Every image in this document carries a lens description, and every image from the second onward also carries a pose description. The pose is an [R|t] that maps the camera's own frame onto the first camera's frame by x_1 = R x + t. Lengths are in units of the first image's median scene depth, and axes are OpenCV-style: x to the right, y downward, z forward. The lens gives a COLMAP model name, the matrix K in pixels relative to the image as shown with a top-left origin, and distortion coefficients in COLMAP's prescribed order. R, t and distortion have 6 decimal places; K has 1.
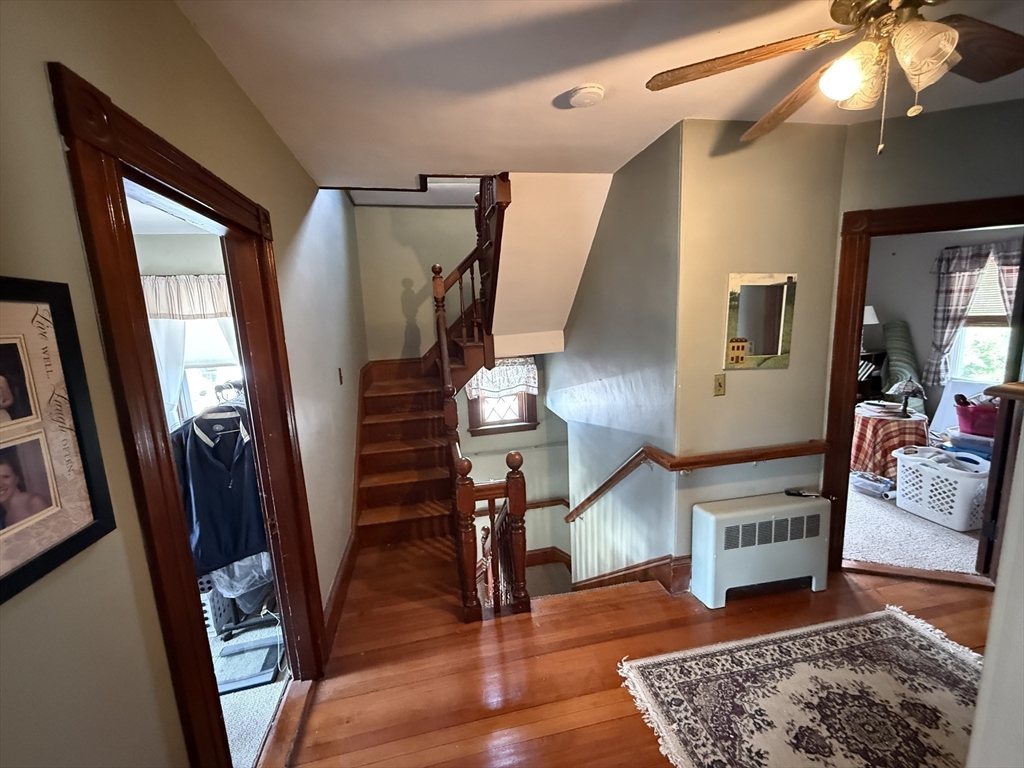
lens RADIAL K [[410.6, 0, 505.7], [0, 410.6, 383.1], [0, 0, 1]] dist [-0.000713, 0.000076]
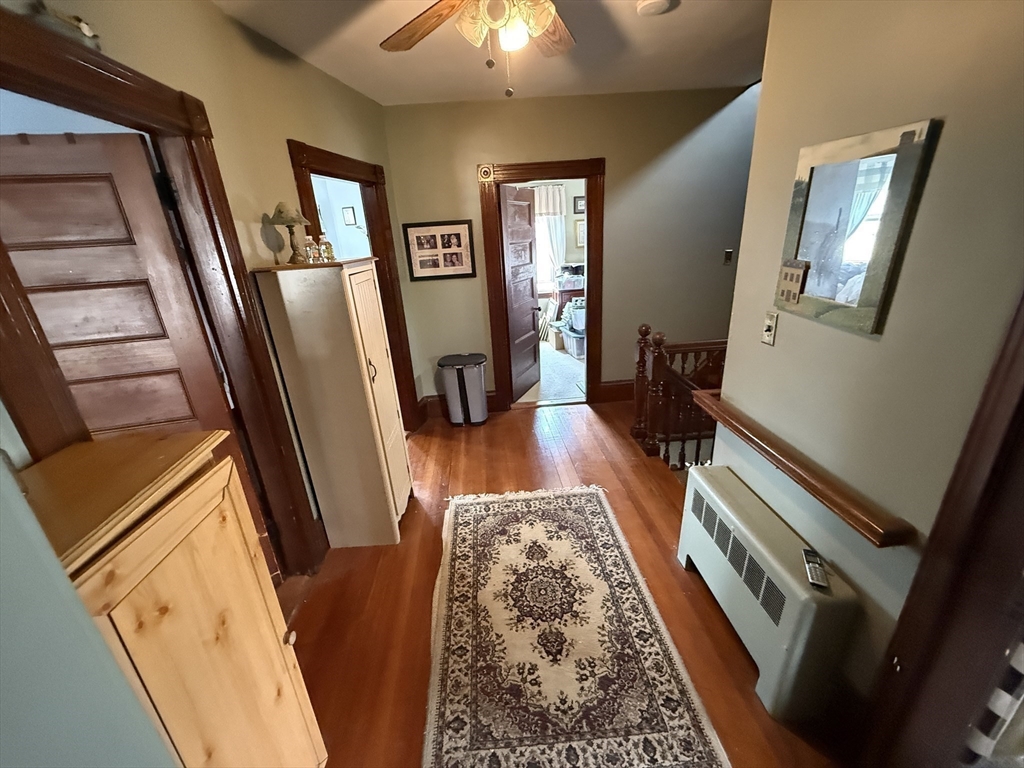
lens RADIAL K [[410.6, 0, 509.7], [0, 410.6, 384.2], [0, 0, 1]] dist [-0.000713, 0.000076]
pose [[-0.113912, 0.395820, -0.911236, 1.524357], [-0.090445, 0.909266, 0.406270, -0.186121], [0.989365, 0.128695, -0.067776, 0.779454]]
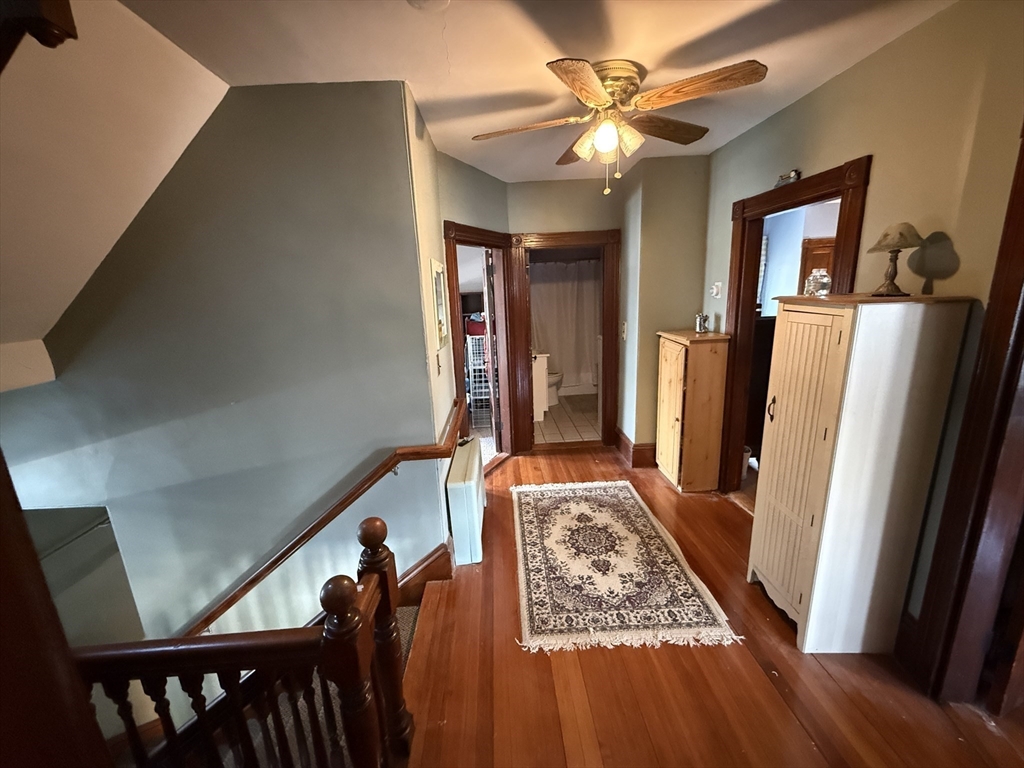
lens RADIAL K [[410.6, 0, 510.1], [0, 410.6, 384.2], [0, 0, 1]] dist [-0.000713, 0.000076]
pose [[0.160132, -0.188855, 0.968861, -0.591756], [0.193035, 0.968567, 0.156893, -0.096262], [-0.968037, 0.161900, 0.191554, 0.775274]]
